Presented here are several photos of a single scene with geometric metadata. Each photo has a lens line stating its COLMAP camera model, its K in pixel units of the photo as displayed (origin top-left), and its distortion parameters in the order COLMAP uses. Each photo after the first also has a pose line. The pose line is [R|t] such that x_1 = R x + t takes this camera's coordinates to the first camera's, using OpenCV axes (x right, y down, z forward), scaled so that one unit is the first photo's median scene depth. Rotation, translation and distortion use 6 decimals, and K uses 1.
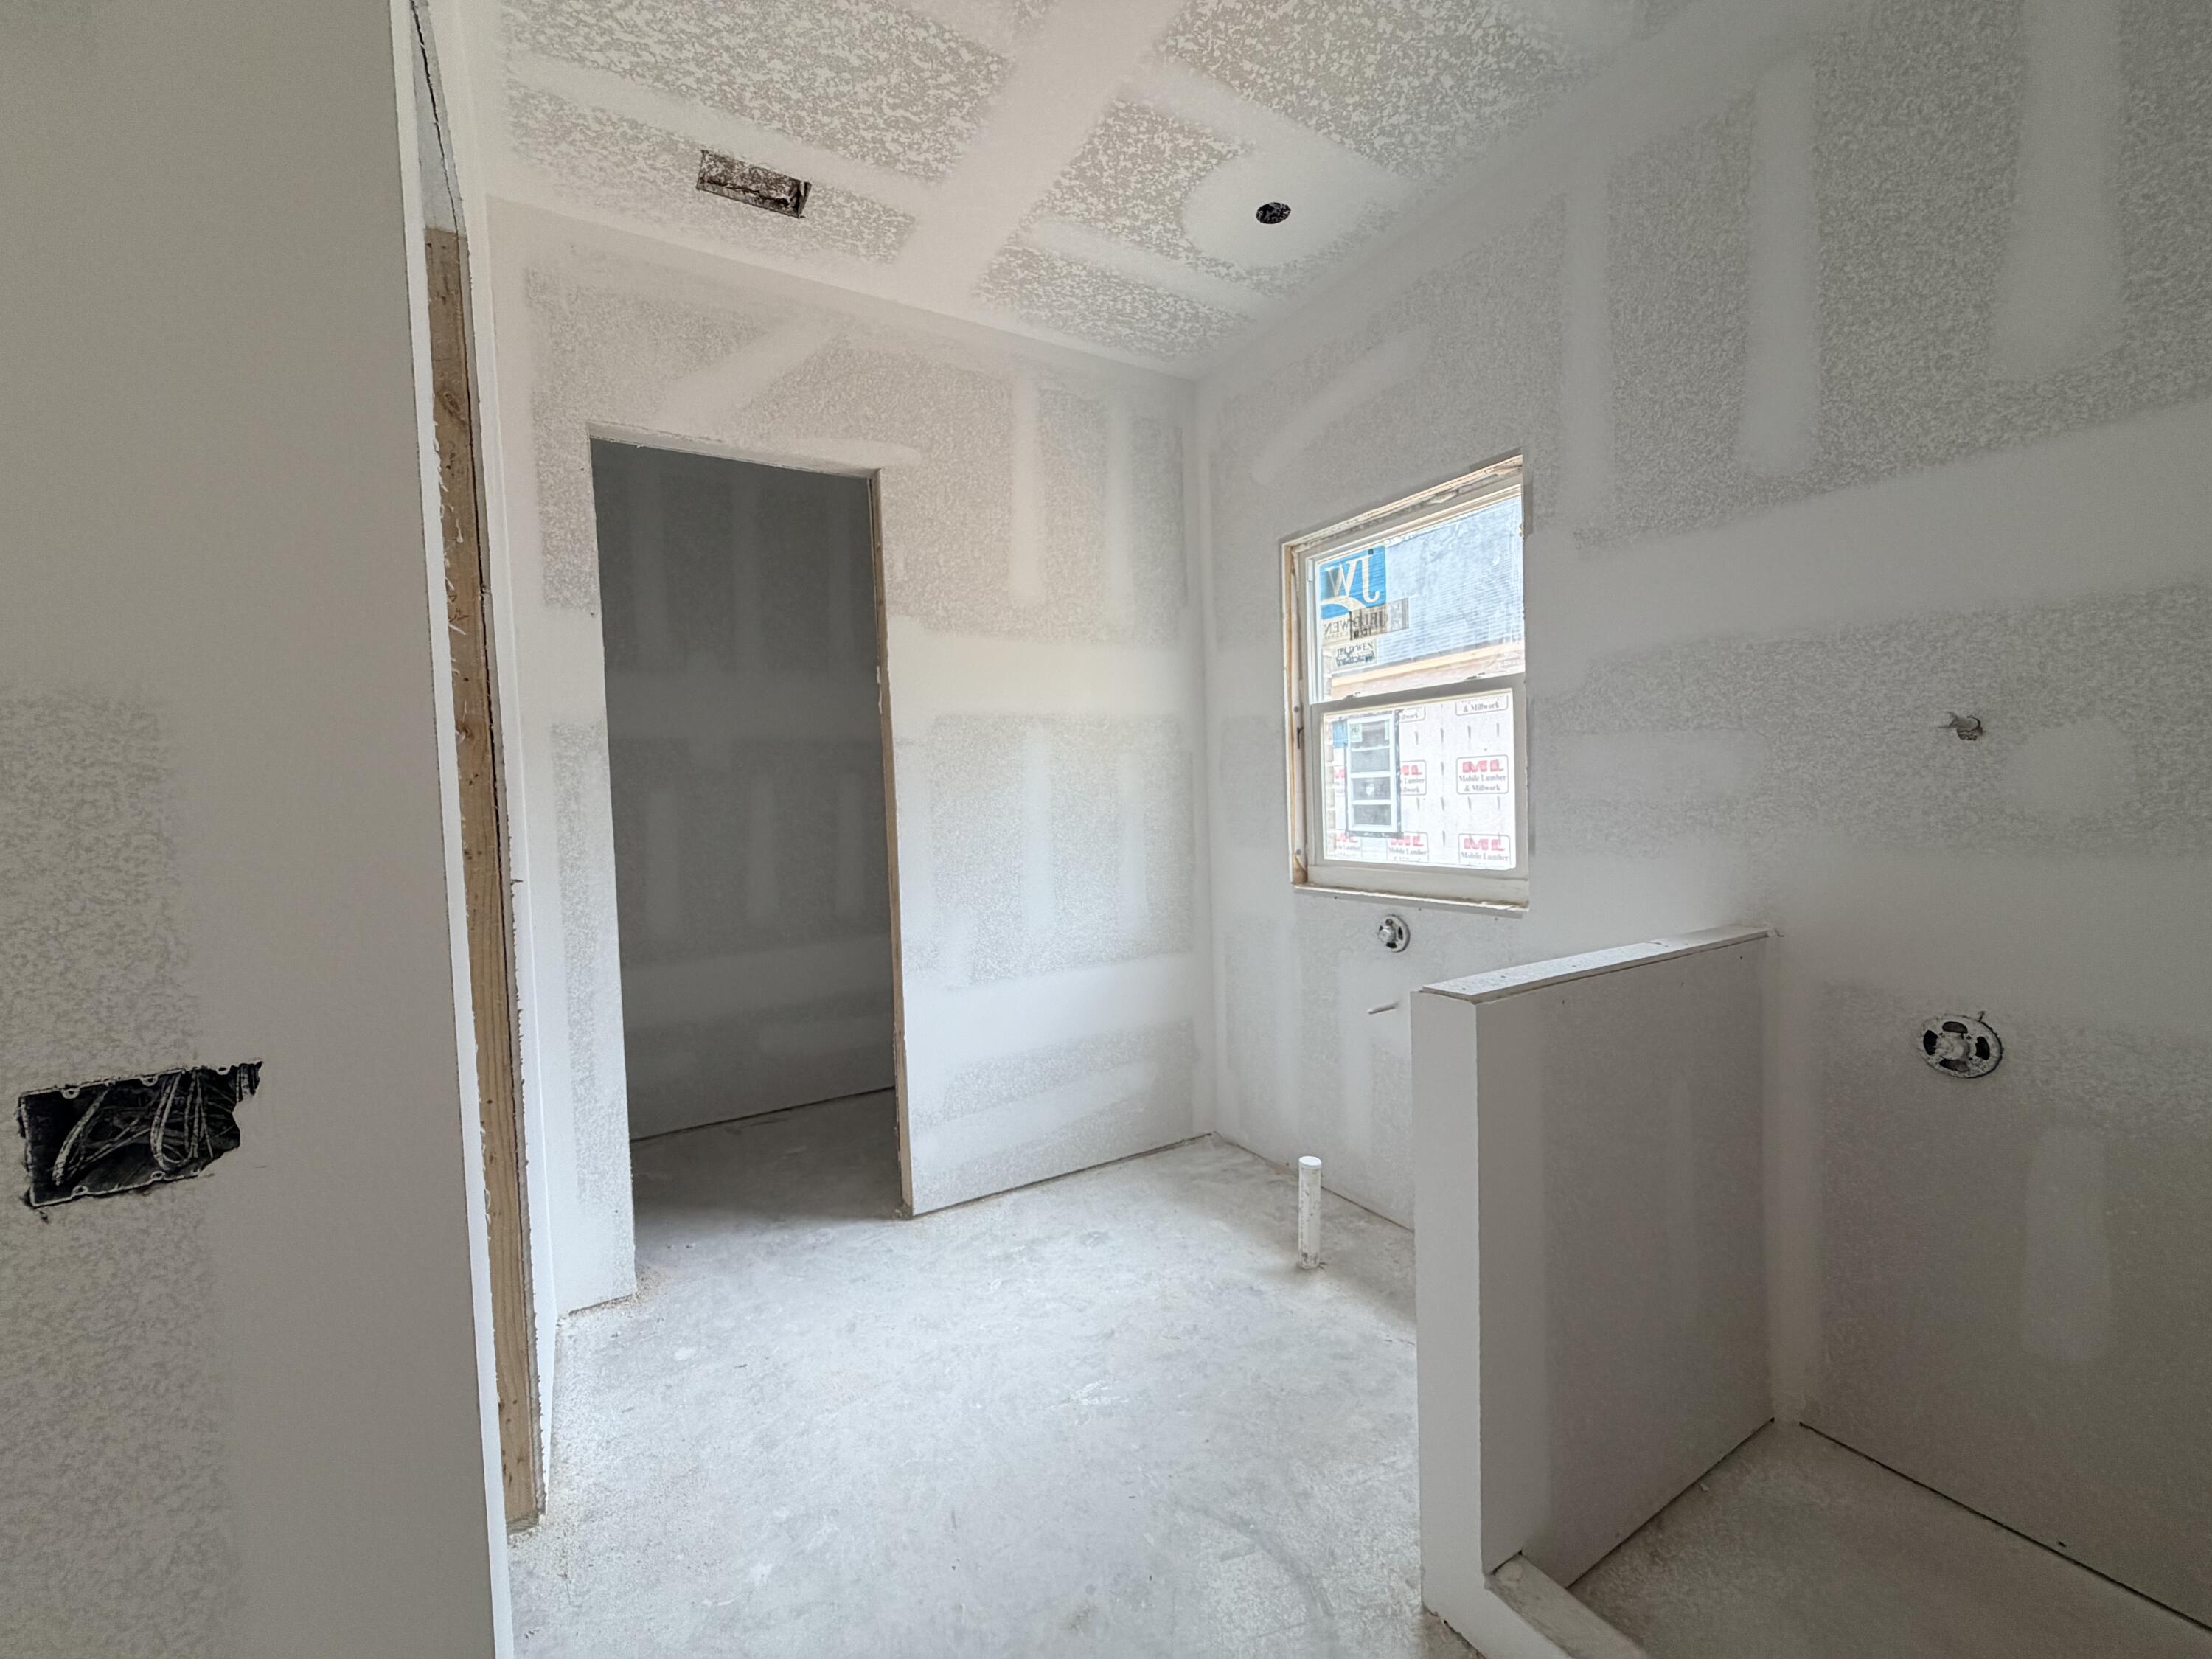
lens RADIAL K [[884.9, 0, 1106.0], [0, 884.9, 829.5], [0, 0, 1]] dist [0.002793, -0.000565]
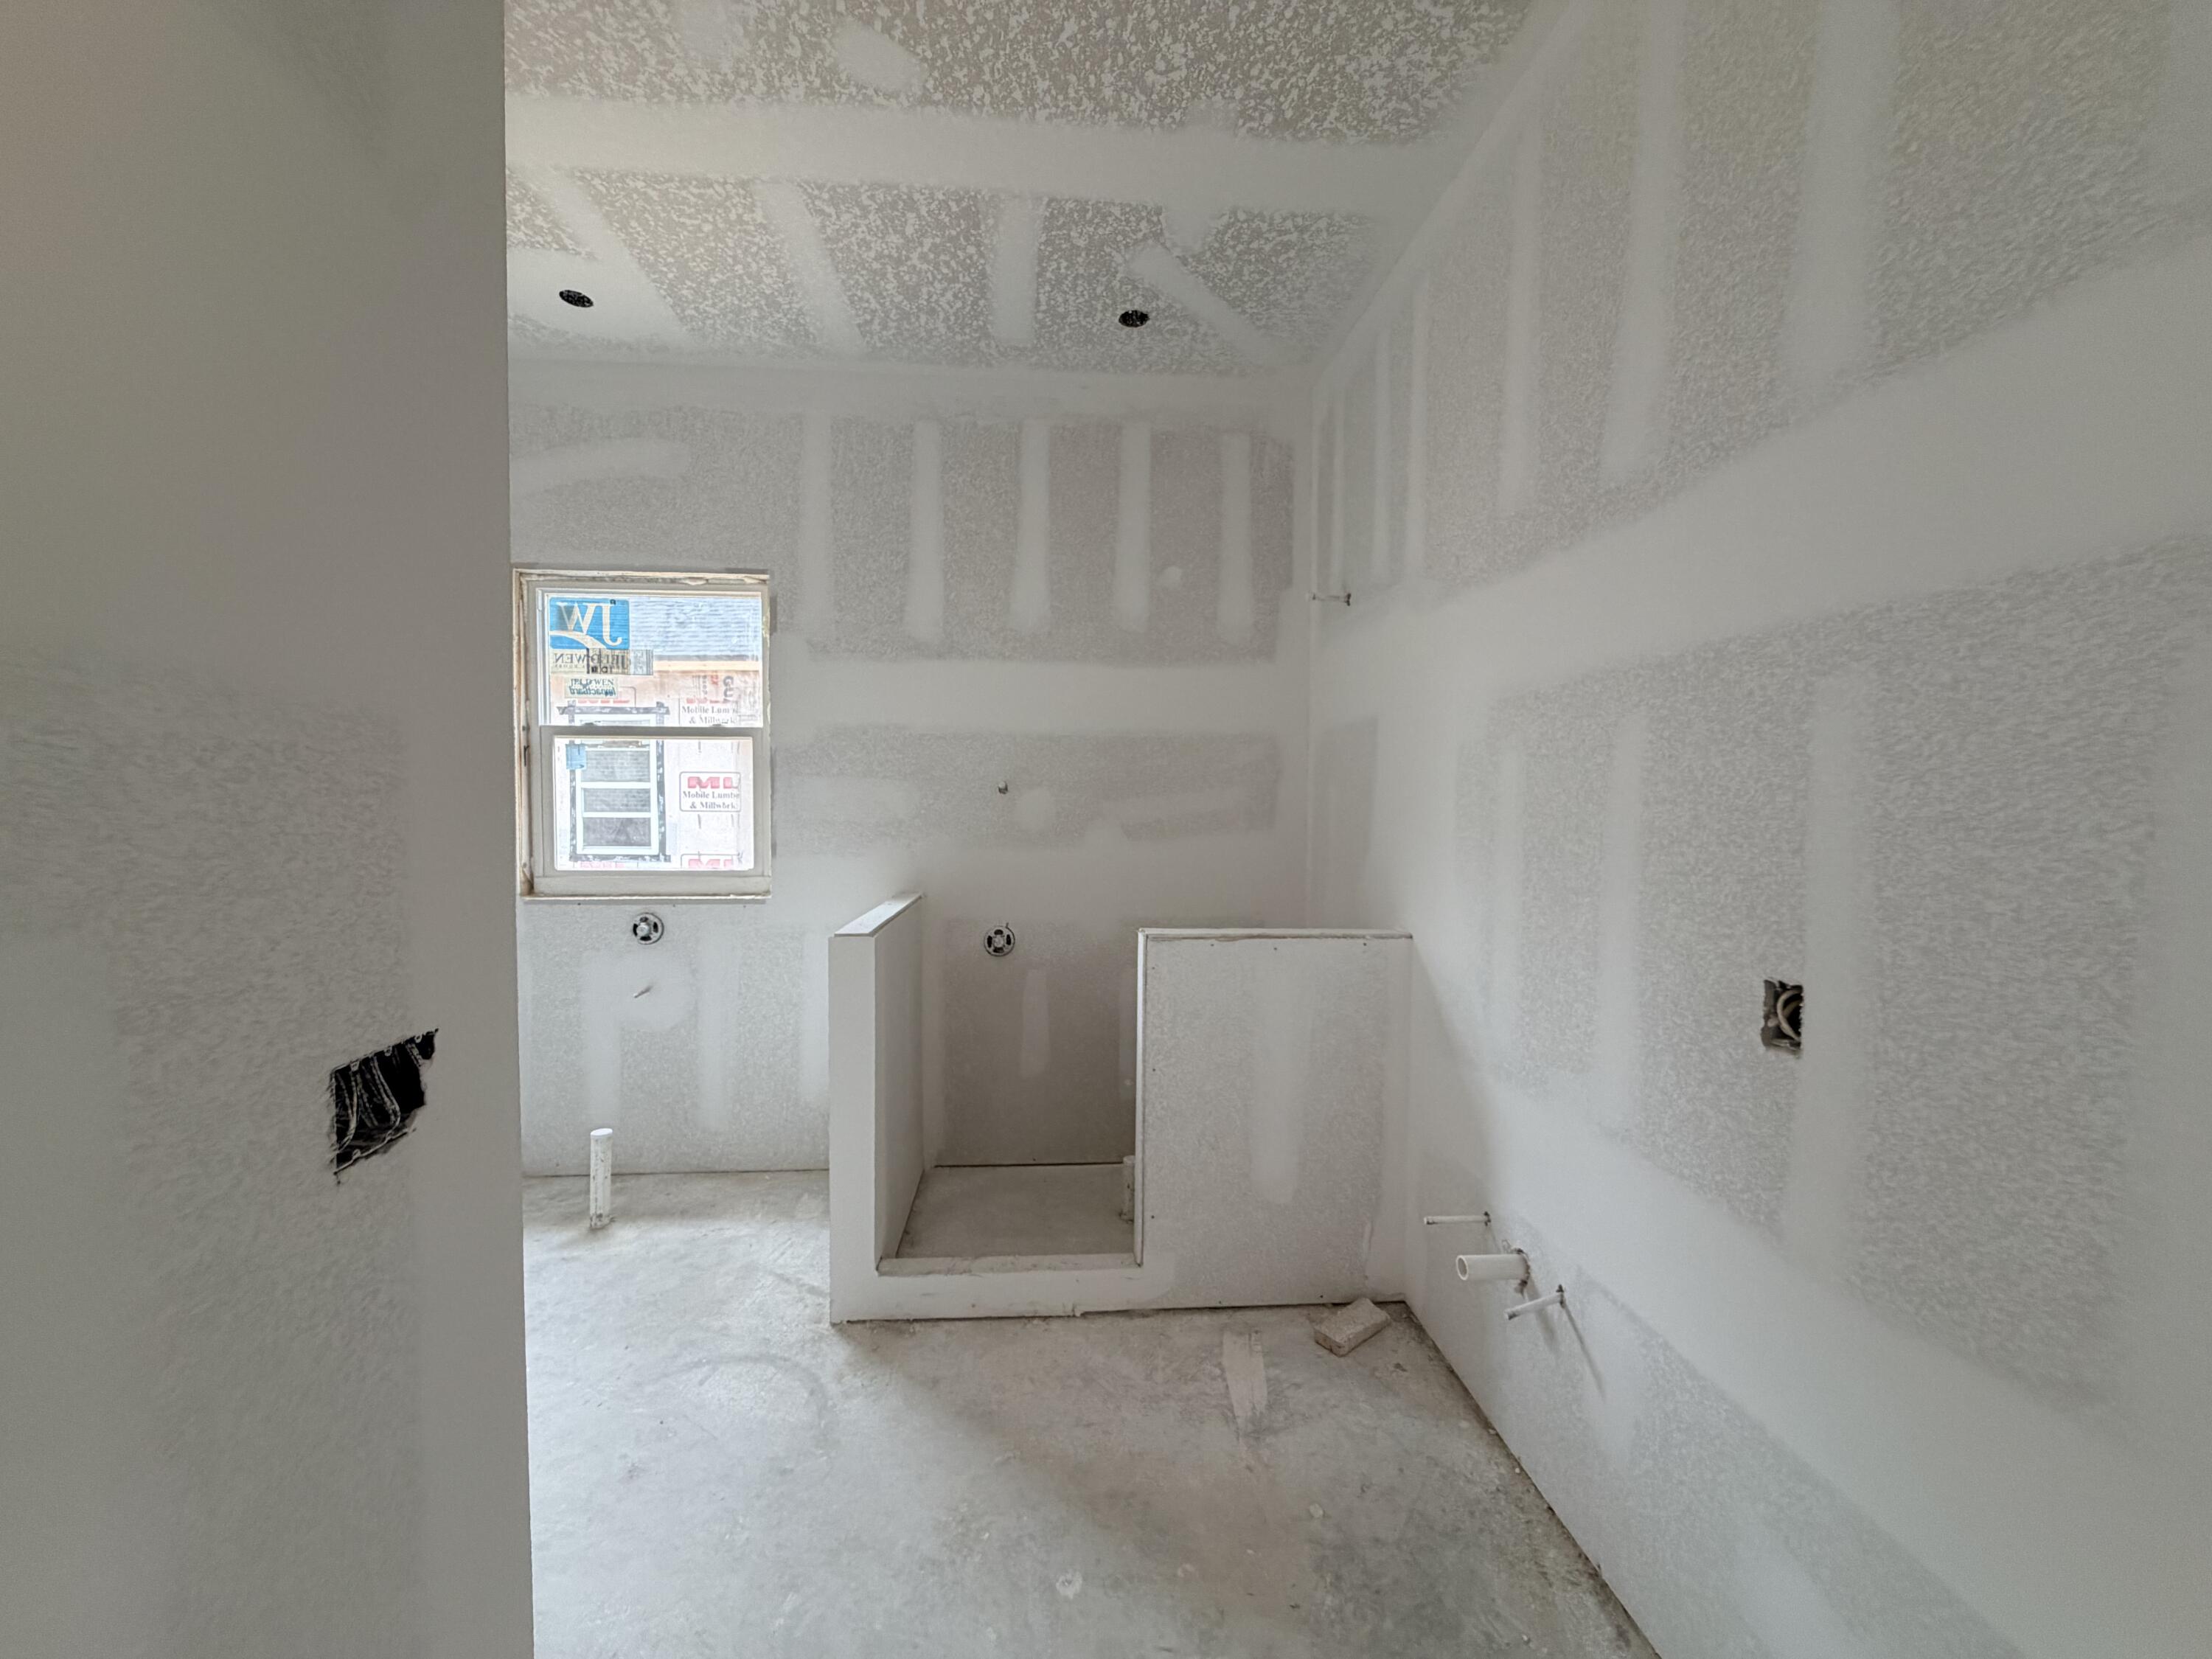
lens RADIAL K [[884.9, 0, 1106.0], [0, 884.9, 829.5], [0, 0, 1]] dist [0.002793, -0.000565]
pose [[0.450606, 0.003919, 0.892714, -0.503277], [0.014668, 0.999823, -0.011793, 0.007496], [-0.892602, 0.018408, 0.450469, -0.102940]]
